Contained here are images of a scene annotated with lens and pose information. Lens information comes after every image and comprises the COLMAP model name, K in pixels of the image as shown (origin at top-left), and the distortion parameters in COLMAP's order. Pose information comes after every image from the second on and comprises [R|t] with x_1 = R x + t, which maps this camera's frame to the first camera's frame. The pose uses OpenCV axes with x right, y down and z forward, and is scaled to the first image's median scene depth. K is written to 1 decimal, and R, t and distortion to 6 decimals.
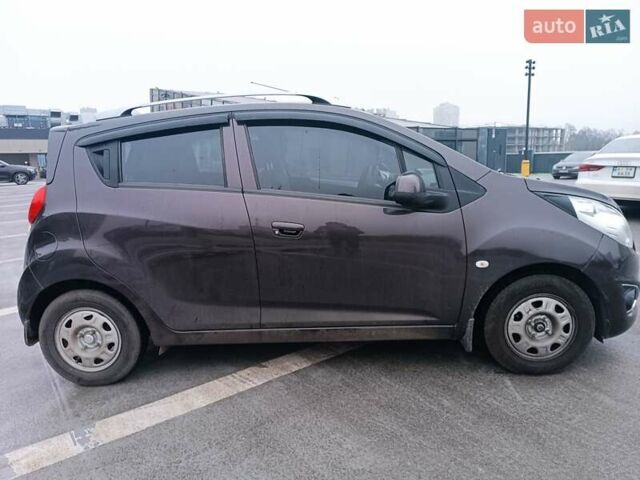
lens RADIAL K [[480.4, 0, 320.0], [0, 480.4, 240.0], [0, 0, 1]] dist [0.053664, -0.055785]
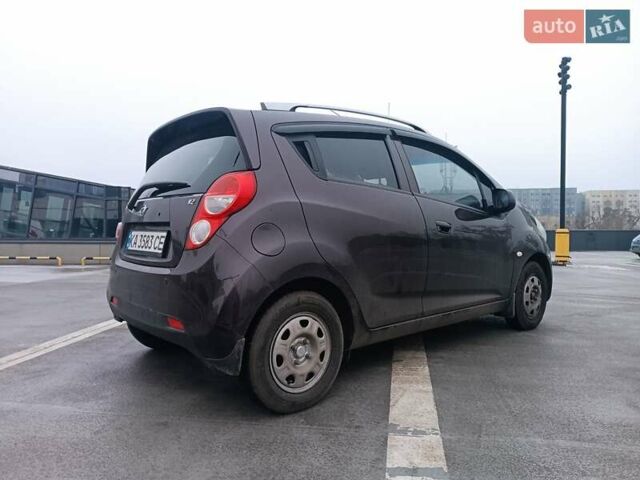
lens RADIAL K [[500.3, 0, 319.9], [0, 500.3, 217.5], [0, 0, 1]] dist [-0.006909, 0.000105]
pose [[0.716844, 0.039033, 0.696140, -1.106837], [0.078049, 0.987664, -0.135749, 0.094886], [-0.692851, 0.151644, 0.704955, 0.316647]]
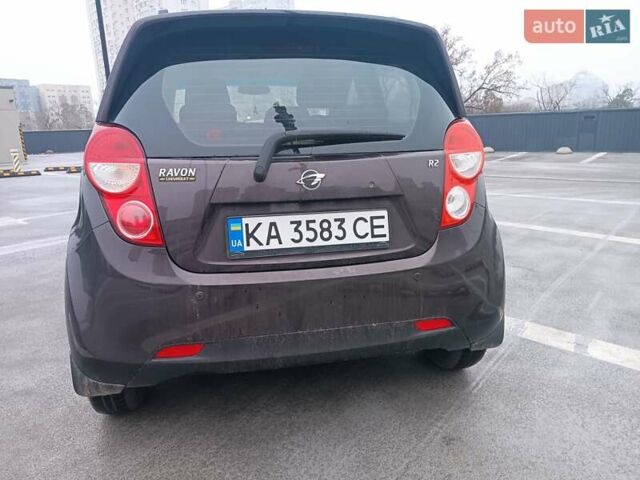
lens RADIAL K [[480.4, 0, 320.0], [0, 480.4, 240.0], [0, 0, 1]] dist [0.053664, -0.055785]
pose [[-0.297567, -0.211827, 0.930904, -1.212429], [0.151640, 0.952209, 0.265148, -0.175158], [-0.942581, 0.220062, -0.251225, 1.465360]]
